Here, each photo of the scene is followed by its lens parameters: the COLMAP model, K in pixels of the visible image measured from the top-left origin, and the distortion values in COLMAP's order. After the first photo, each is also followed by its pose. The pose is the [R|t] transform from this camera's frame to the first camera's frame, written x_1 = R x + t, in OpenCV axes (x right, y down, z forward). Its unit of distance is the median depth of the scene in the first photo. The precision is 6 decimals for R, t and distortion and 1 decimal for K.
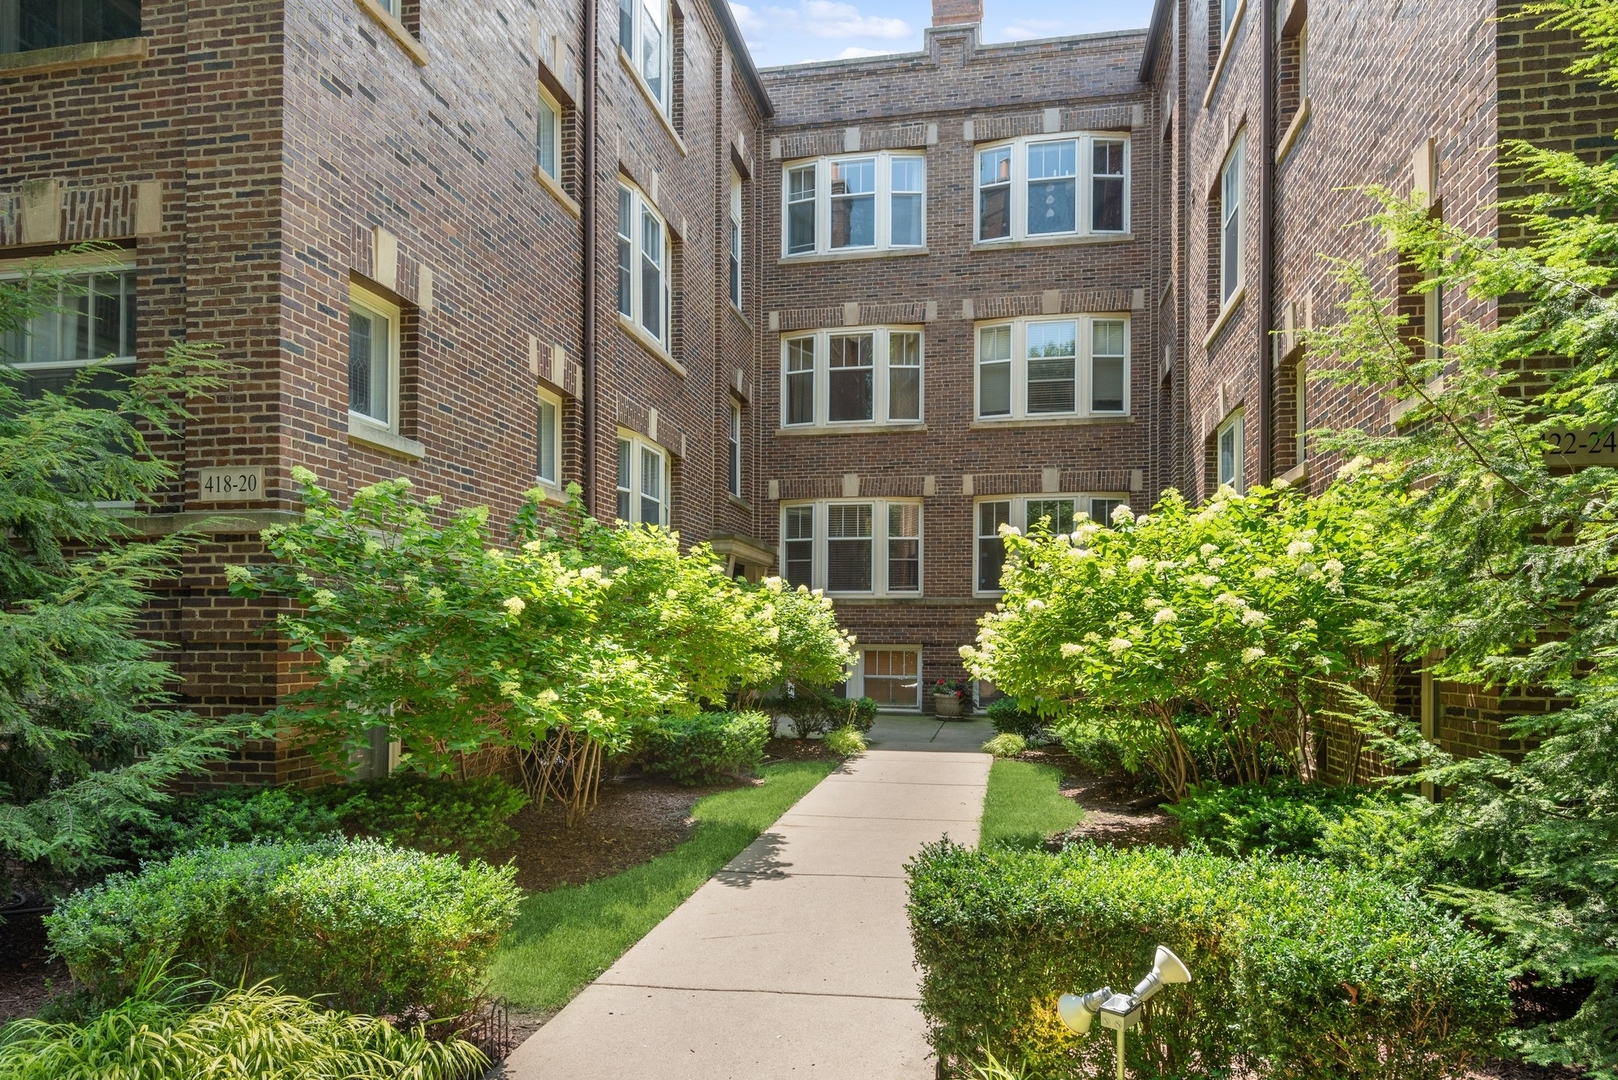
lens RADIAL K [[1029.4, 0, 806.0], [0, 1029.4, 630.3], [0, 0, 1]] dist [-0.001278, -0.003301]
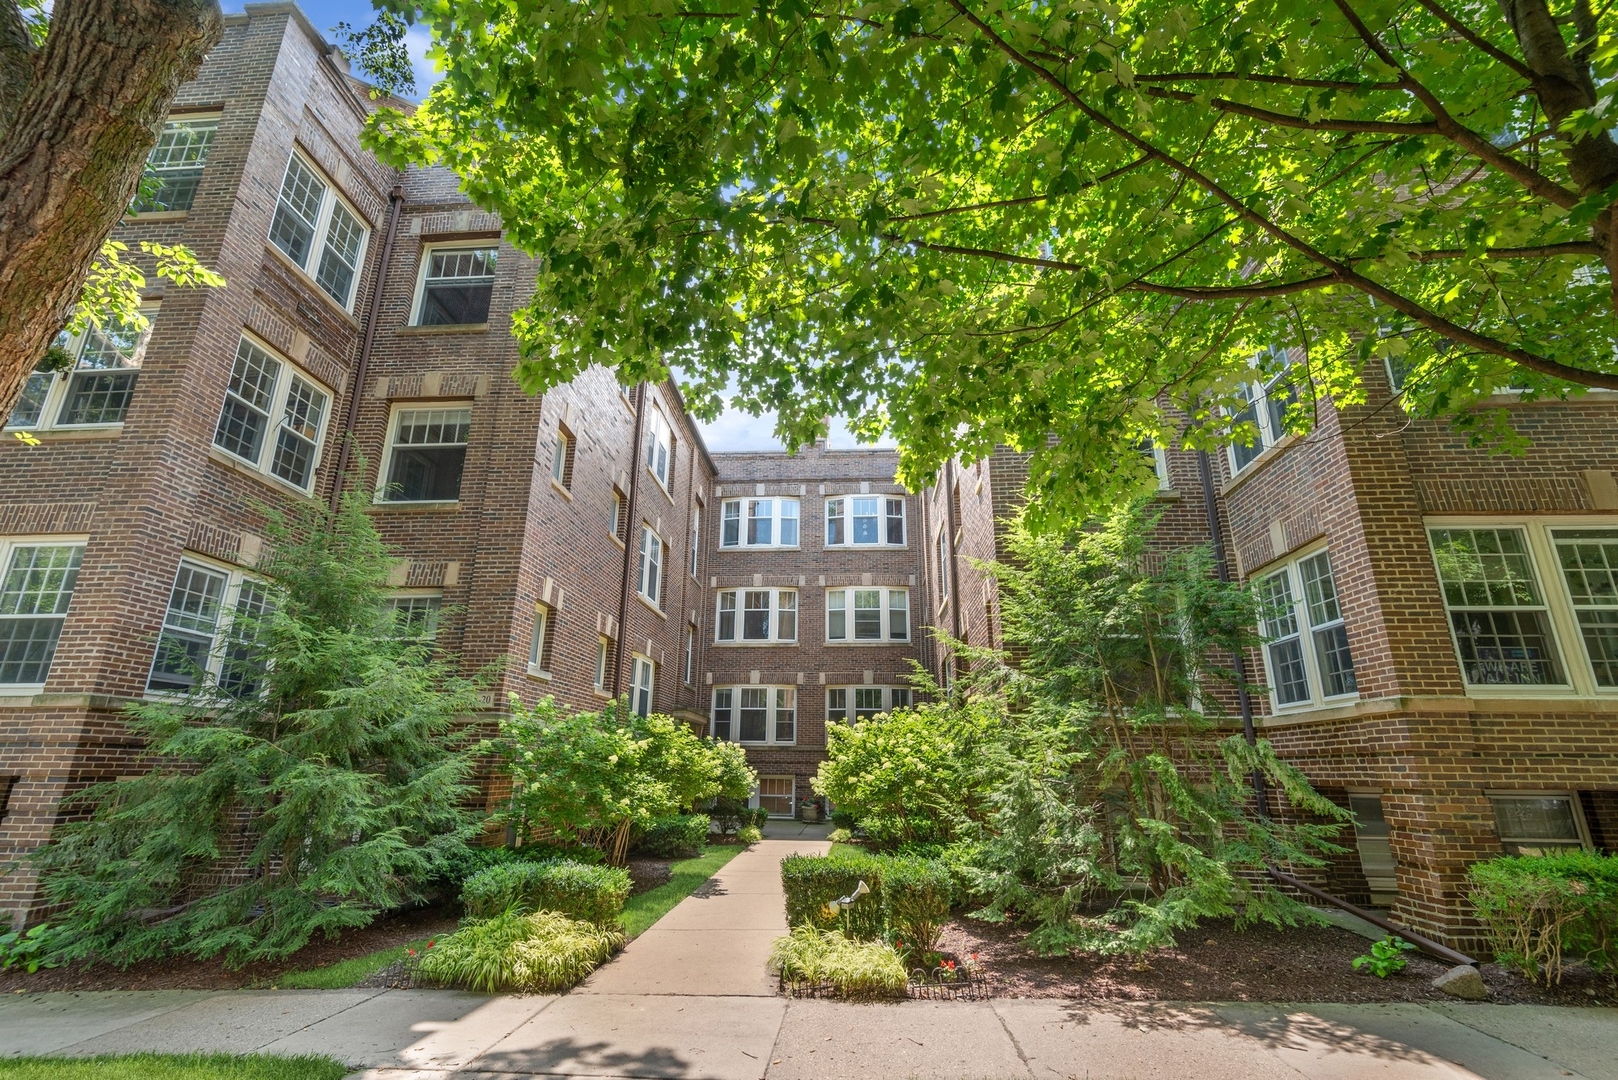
lens RADIAL K [[728.7, 0, 804.5], [0, 728.7, 537.2], [0, 0, 1]] dist [0.016473, -0.000926]
pose [[0.992960, 0.039526, 0.111663, -0.027488], [-0.004966, 0.955746, -0.294152, -0.009006], [-0.118348, 0.291527, 0.949213, -0.331733]]
